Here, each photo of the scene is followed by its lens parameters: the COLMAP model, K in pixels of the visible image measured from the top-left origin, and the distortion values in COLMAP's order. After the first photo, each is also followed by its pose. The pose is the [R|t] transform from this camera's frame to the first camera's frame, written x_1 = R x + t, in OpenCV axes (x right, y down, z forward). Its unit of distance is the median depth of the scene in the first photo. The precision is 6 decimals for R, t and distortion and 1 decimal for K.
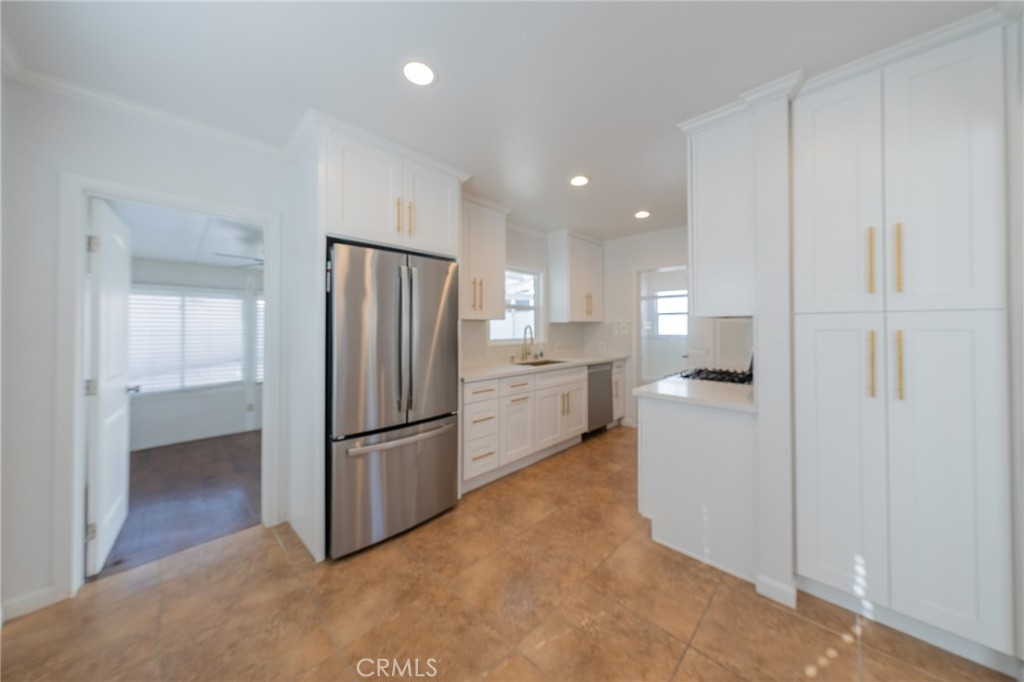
lens RADIAL K [[348.2, 0, 514.7], [0, 348.2, 322.6], [0, 0, 1]] dist [-0.000754, -0.000085]
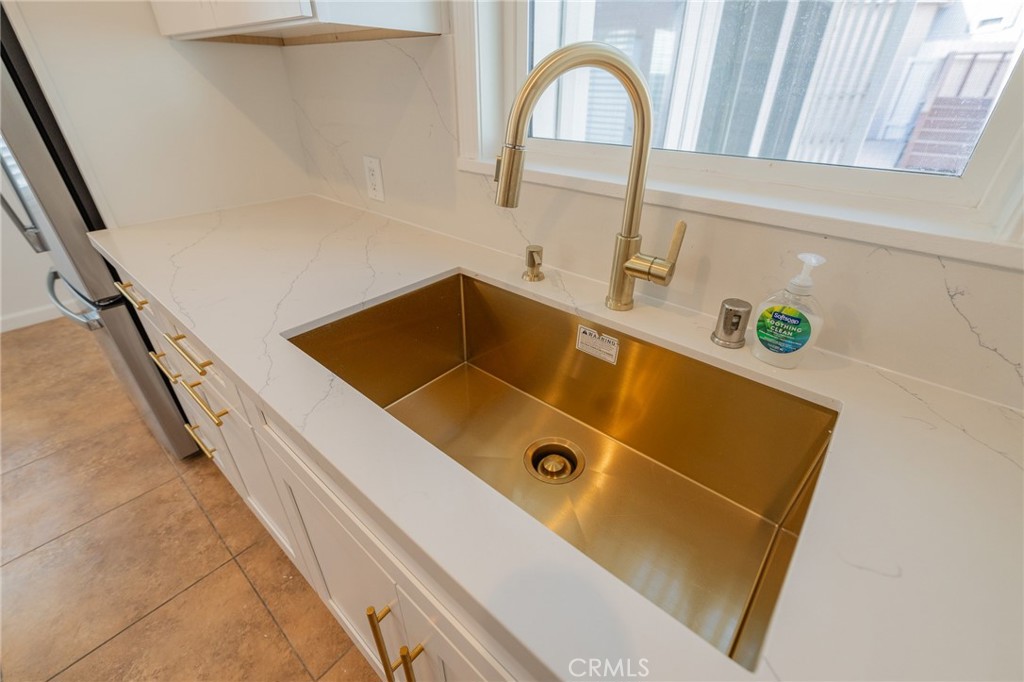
lens RADIAL K [[445.5, 0, 512.0], [0, 445.5, 341.0], [0, 0, 1]] dist [0.001503, 0.000165]
pose [[0.034817, 0.502609, -0.863813, 0.500684], [0.009863, 0.864122, 0.503186, 0.042358], [0.999345, -0.026039, 0.025129, 2.171388]]
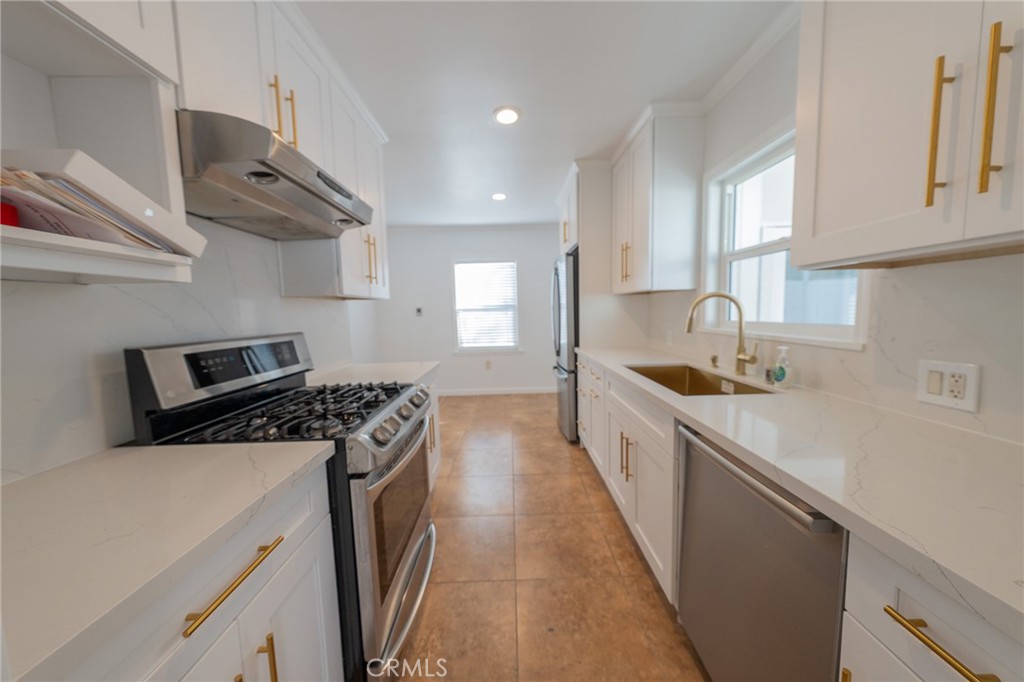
lens RADIAL K [[332.3, 0, 512.0], [0, 332.3, 341.0], [0, 0, 1]] dist [-0.000045, -0.000016]
pose [[-0.726441, 0.081852, -0.682336, 1.172946], [0.036237, 0.996063, 0.080907, 0.058215], [0.686272, 0.034049, -0.726547, 2.538249]]
